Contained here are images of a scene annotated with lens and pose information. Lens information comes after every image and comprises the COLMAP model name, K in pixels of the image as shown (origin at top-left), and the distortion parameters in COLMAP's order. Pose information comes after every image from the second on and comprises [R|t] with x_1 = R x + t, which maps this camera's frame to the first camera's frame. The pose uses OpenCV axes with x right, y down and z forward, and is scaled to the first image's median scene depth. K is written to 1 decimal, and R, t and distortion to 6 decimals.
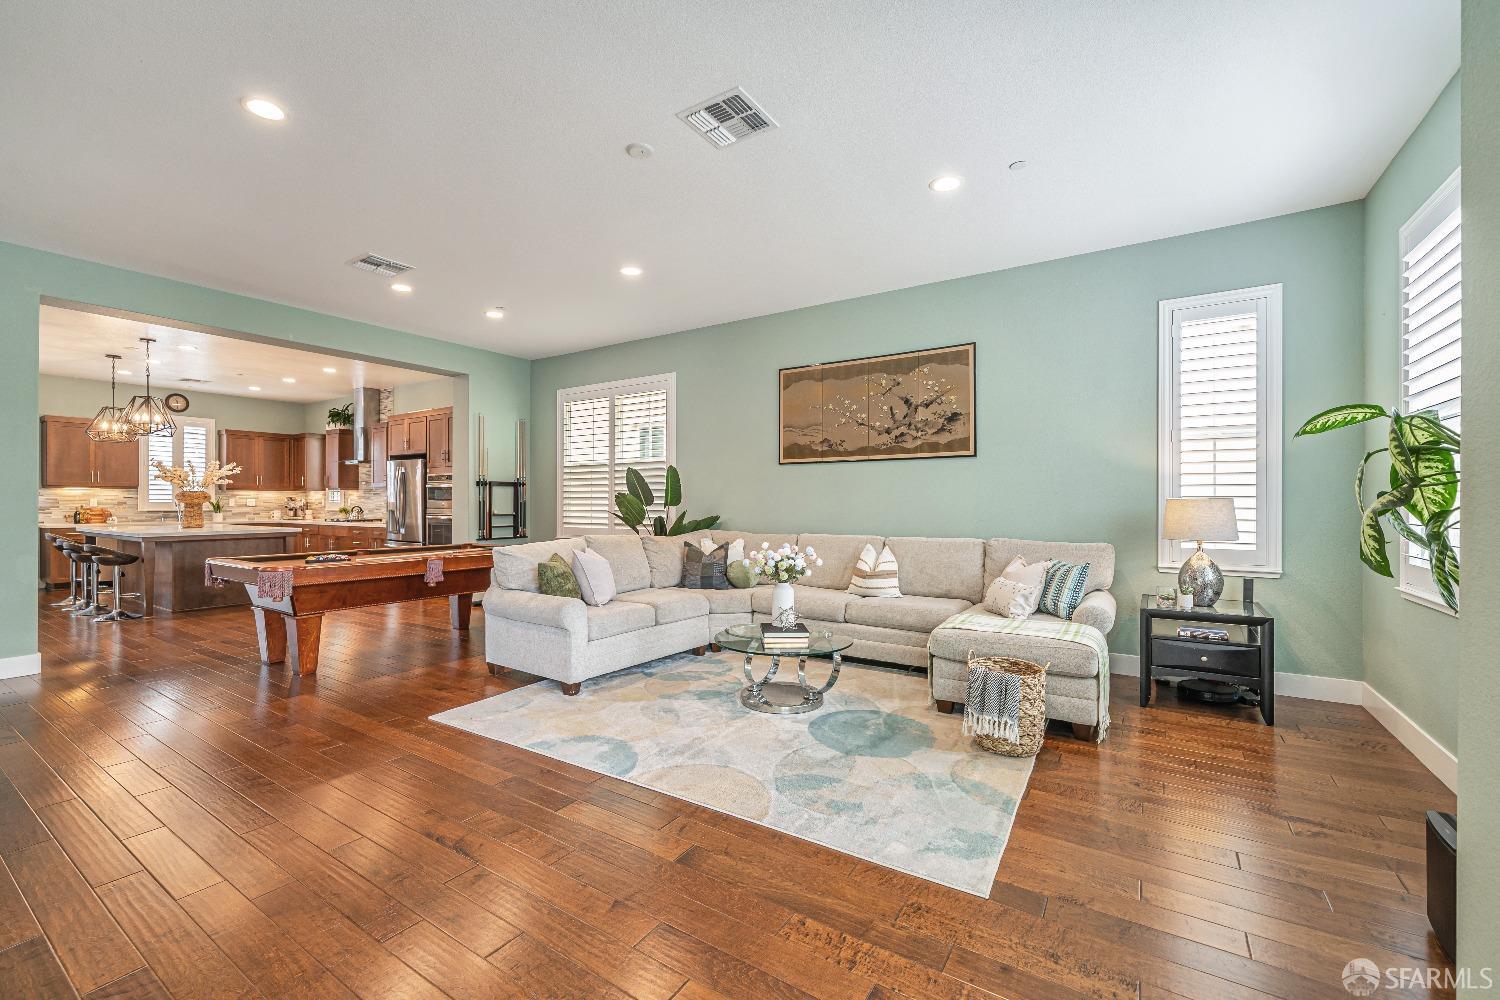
lens RADIAL K [[615.7, 0, 743.9], [0, 615.7, 494.2], [0, 0, 1]] dist [-0.002350, -0.000116]
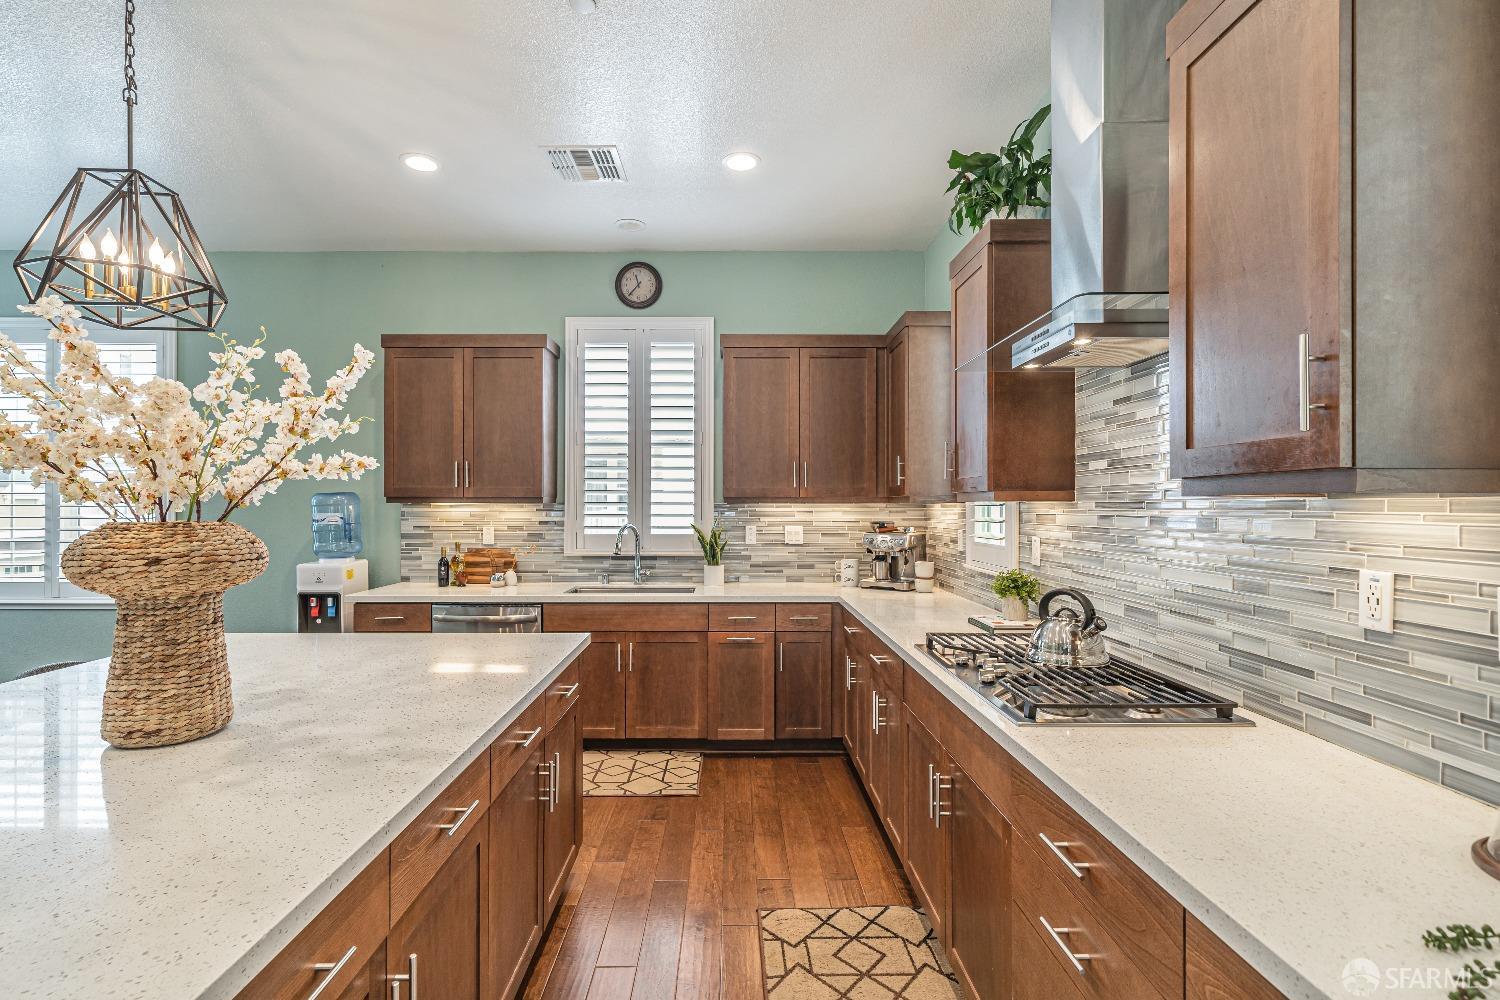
lens RADIAL K [[682.0, 0, 744.8], [0, 682.0, 496.3], [0, 0, 1]] dist [-0.001654, -0.000059]
pose [[0.547509, -0.009576, -0.836745, -0.487515], [0.010163, 0.999937, -0.004794, -0.007967], [0.836738, -0.005879, 0.547572, 0.769124]]
